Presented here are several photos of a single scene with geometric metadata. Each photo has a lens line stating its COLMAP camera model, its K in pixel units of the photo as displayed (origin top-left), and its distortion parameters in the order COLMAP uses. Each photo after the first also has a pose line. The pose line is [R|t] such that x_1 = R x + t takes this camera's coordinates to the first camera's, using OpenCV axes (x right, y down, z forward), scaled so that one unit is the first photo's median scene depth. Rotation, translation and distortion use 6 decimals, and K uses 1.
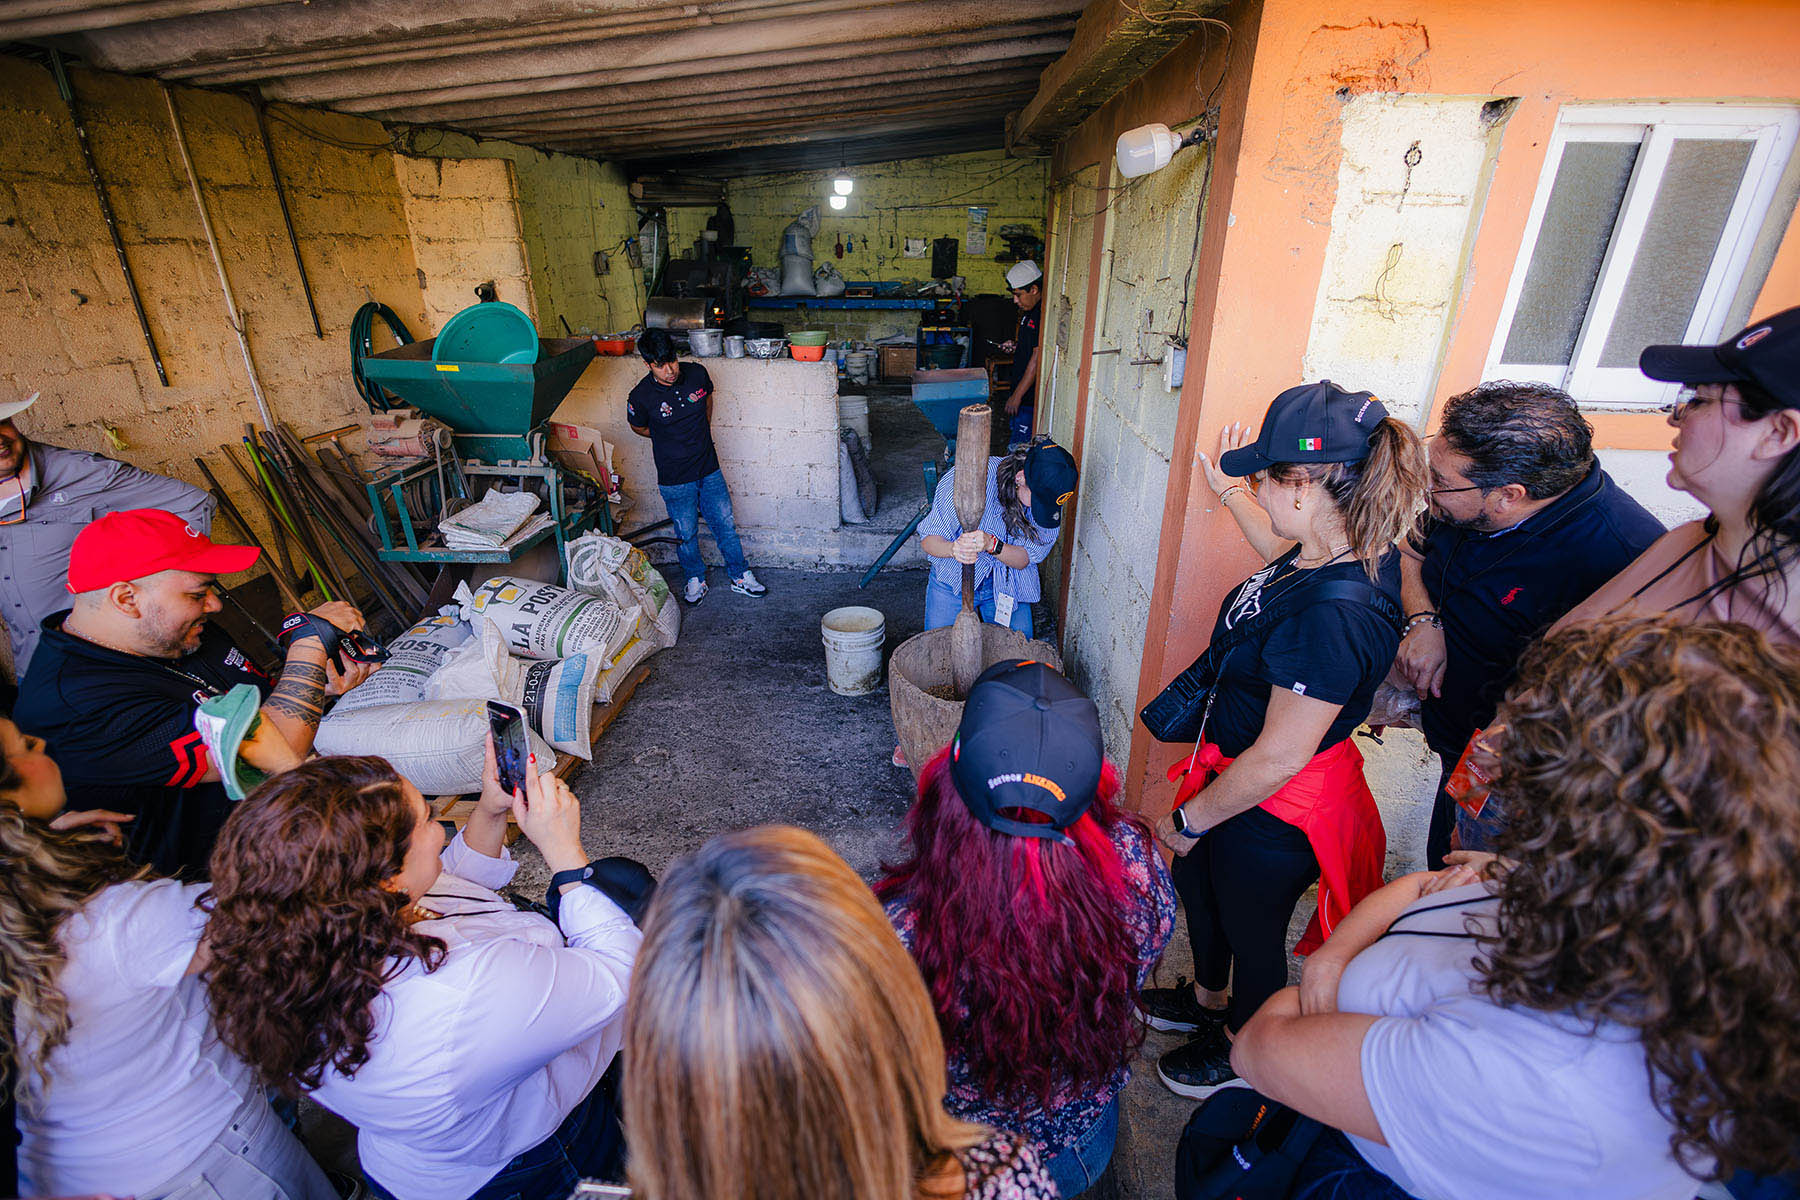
lens RADIAL K [[814.1, 0, 898.1], [0, 814.1, 601.0], [0, 0, 1]] dist [0.004098, -0.002379]
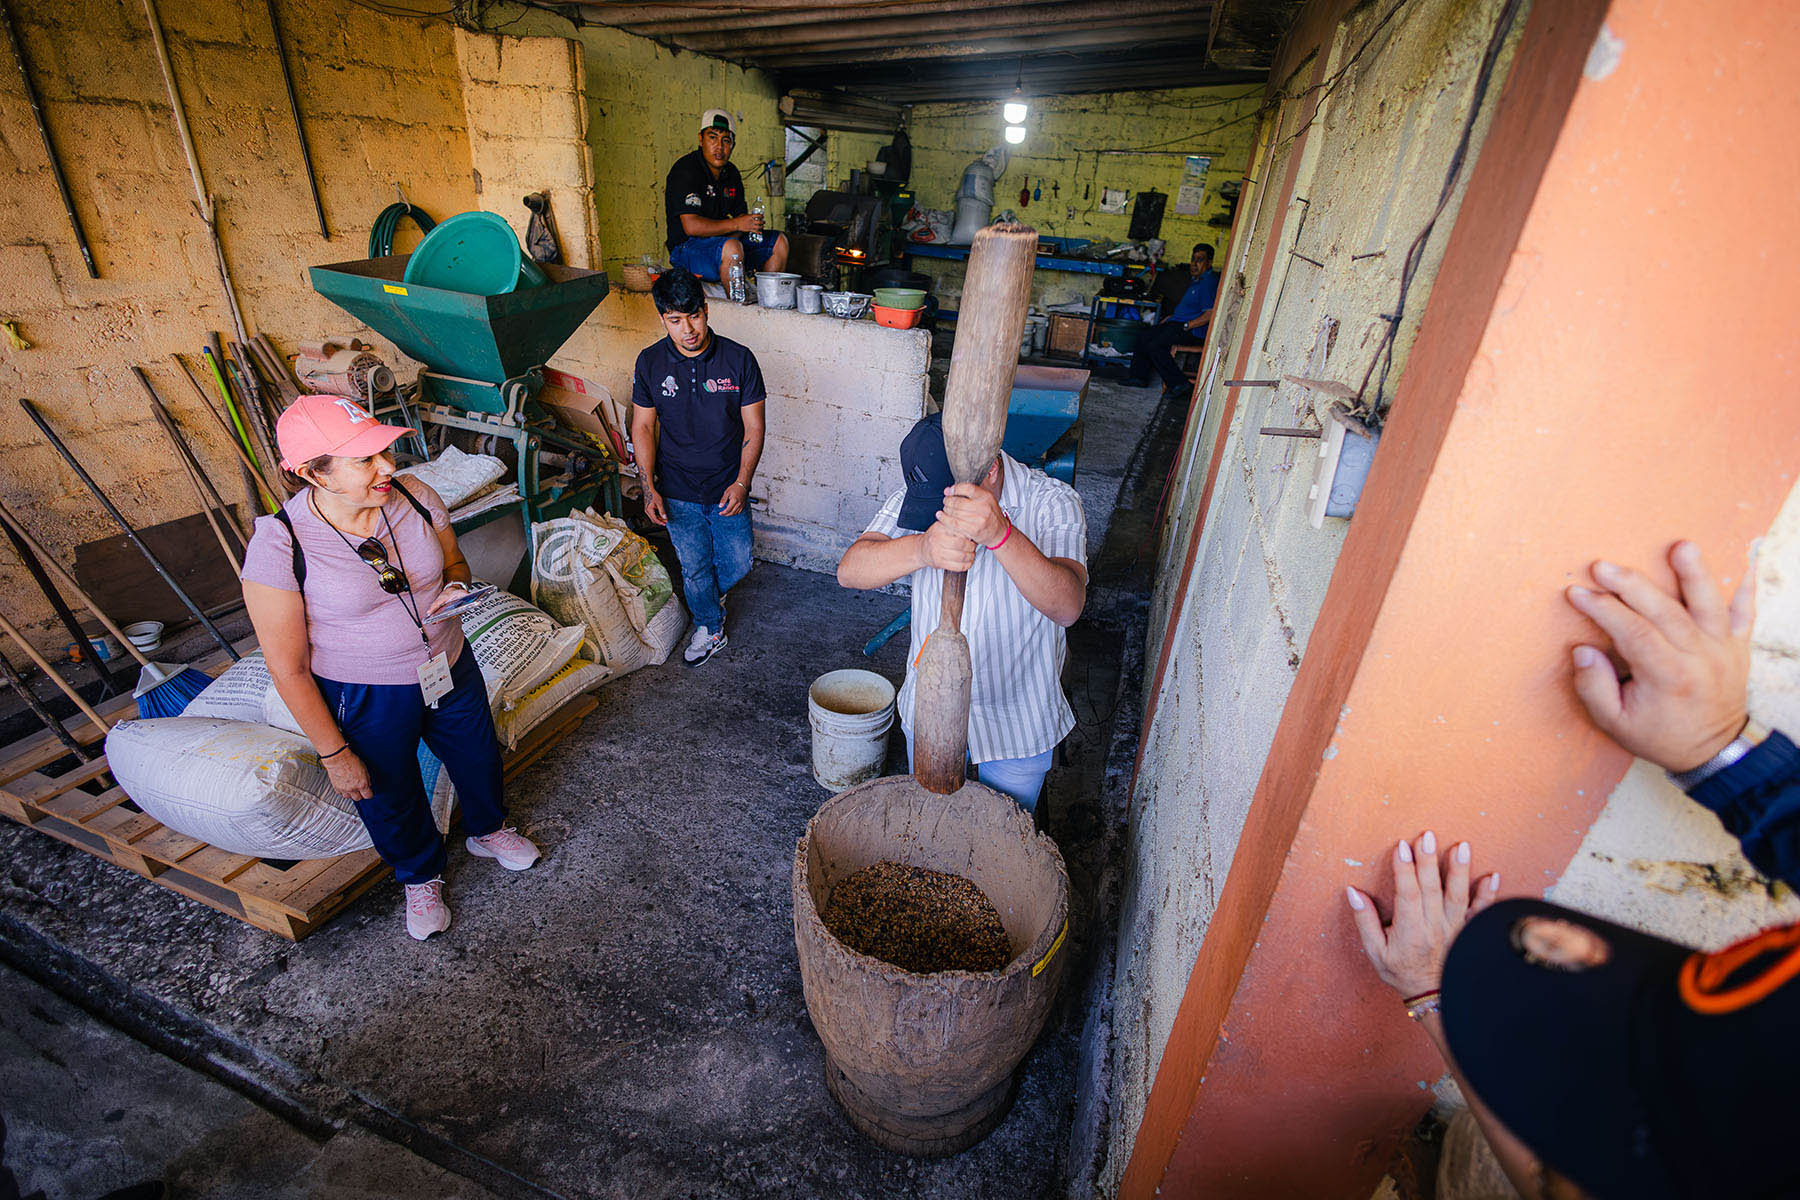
lens RADIAL K [[814.1, 0, 903.1], [0, 814.1, 599.3], [0, 0, 1]] dist [0.004098, -0.002379]
pose [[0.965481, 0.174924, -0.192999, 0.097131], [-0.165449, 0.984120, 0.064295, -0.095966], [0.201181, -0.030144, 0.979090, 0.247518]]
